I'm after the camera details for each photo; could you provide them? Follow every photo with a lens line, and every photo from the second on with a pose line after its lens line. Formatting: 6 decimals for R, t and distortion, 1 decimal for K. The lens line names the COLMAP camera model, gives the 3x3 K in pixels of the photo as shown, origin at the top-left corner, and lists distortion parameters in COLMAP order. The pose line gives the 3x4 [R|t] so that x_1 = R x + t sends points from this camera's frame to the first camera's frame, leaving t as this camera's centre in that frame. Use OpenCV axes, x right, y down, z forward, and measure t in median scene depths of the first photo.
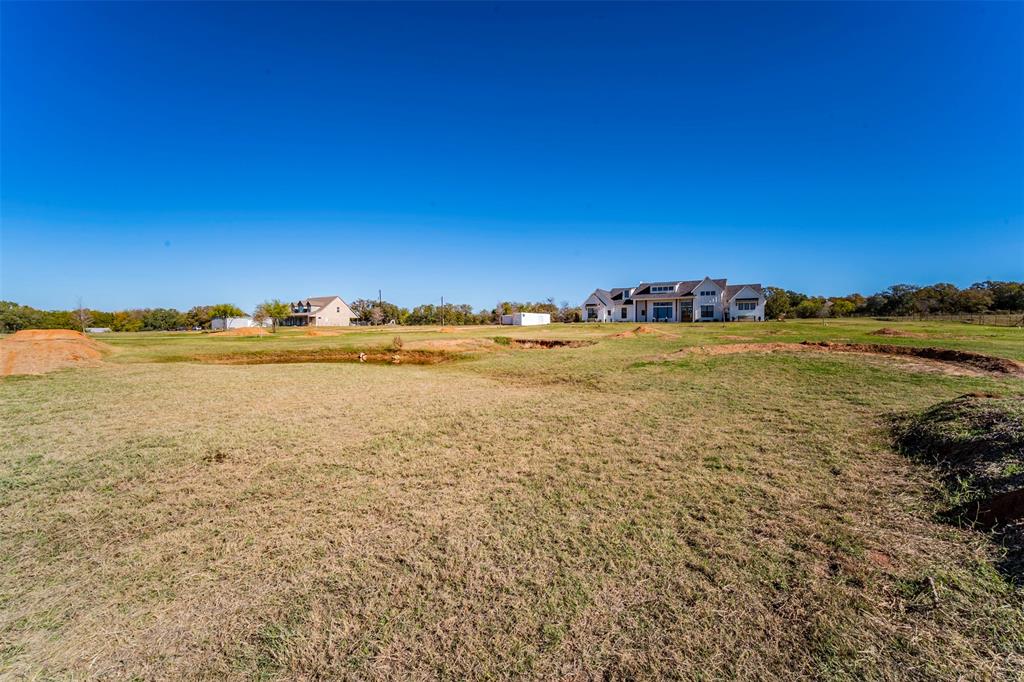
lens RADIAL K [[372.1, 0, 512.2], [0, 372.1, 334.0], [0, 0, 1]] dist [0.002300, 0.000703]
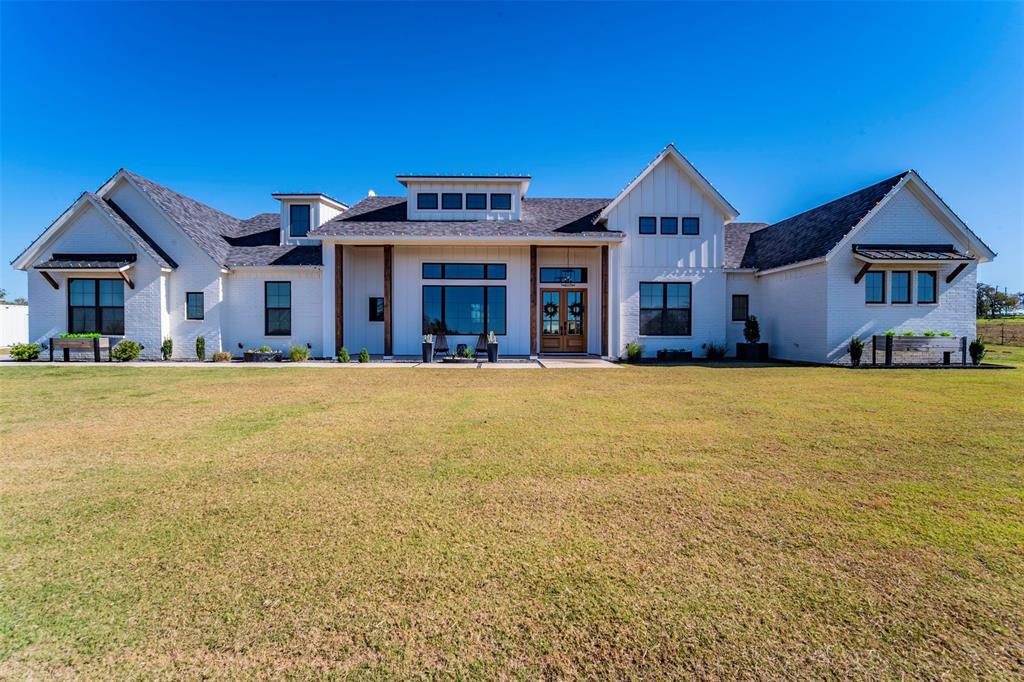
lens RADIAL K [[372.1, 0, 503.4], [0, 372.1, 335.3], [0, 0, 1]] dist [0.002300, 0.000703]
pose [[0.817657, -0.005895, 0.575676, 0.300515], [0.009027, 0.999956, -0.002581, -0.043244], [-0.575635, 0.007307, 0.817674, 0.815930]]
